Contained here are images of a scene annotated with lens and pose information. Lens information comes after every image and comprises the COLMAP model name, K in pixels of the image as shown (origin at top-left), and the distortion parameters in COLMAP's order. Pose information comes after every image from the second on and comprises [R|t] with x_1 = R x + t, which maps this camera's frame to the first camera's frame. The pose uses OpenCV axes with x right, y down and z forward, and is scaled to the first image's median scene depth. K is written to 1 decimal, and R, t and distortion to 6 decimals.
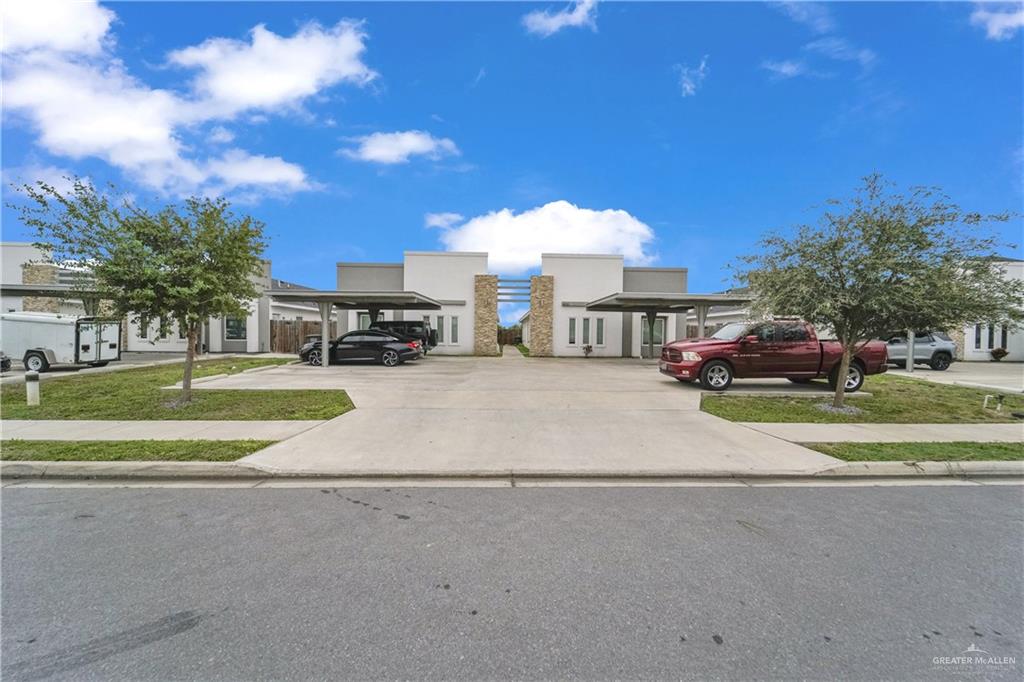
lens RADIAL K [[410.1, 0, 514.4], [0, 410.1, 342.1], [0, 0, 1]] dist [0.002091, -0.000527]
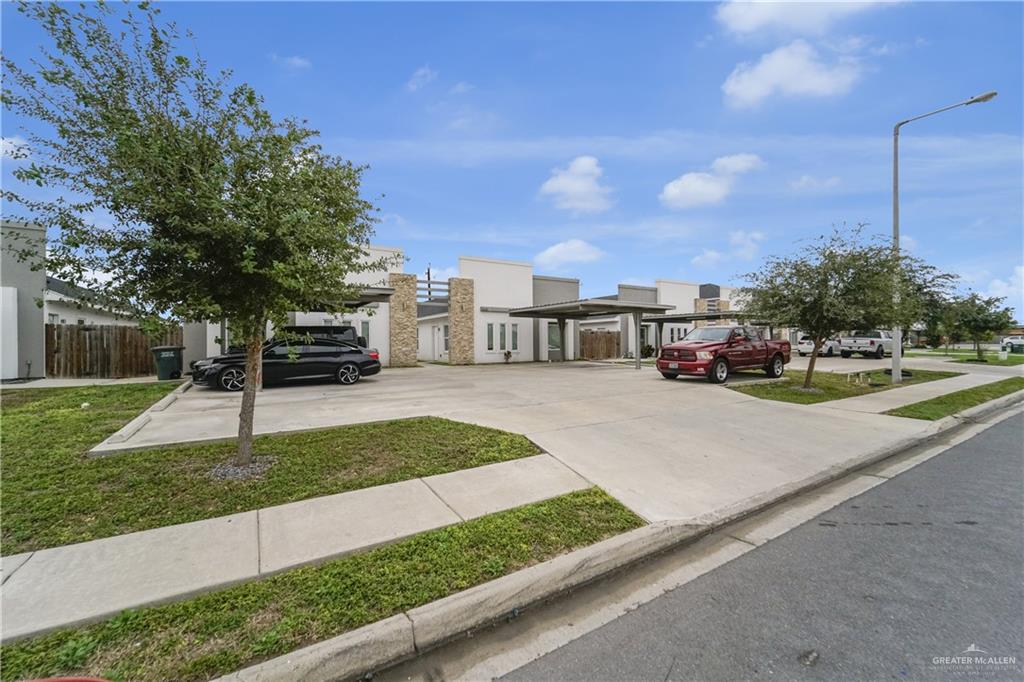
lens RADIAL K [[410.1, 0, 516.2], [0, 410.1, 340.4], [0, 0, 1]] dist [0.002091, -0.000527]
pose [[0.860338, -0.015420, 0.509491, -0.312155], [0.026992, 0.999518, -0.015328, -0.002272], [-0.509009, 0.026939, 0.860340, 0.132056]]
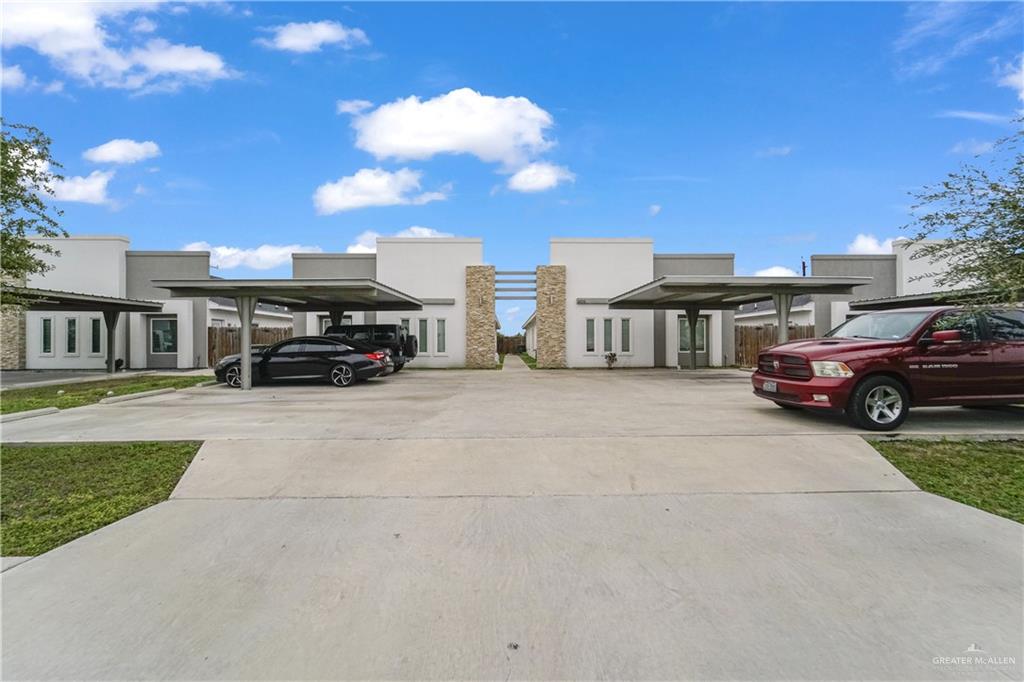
lens RADIAL K [[410.1, 0, 515.5], [0, 410.1, 343.6], [0, 0, 1]] dist [0.002091, -0.000527]
pose [[0.999872, -0.015053, -0.005409, 0.000803], [0.014949, 0.999713, -0.018714, 0.001761], [0.005689, 0.018630, 0.999810, 0.216040]]
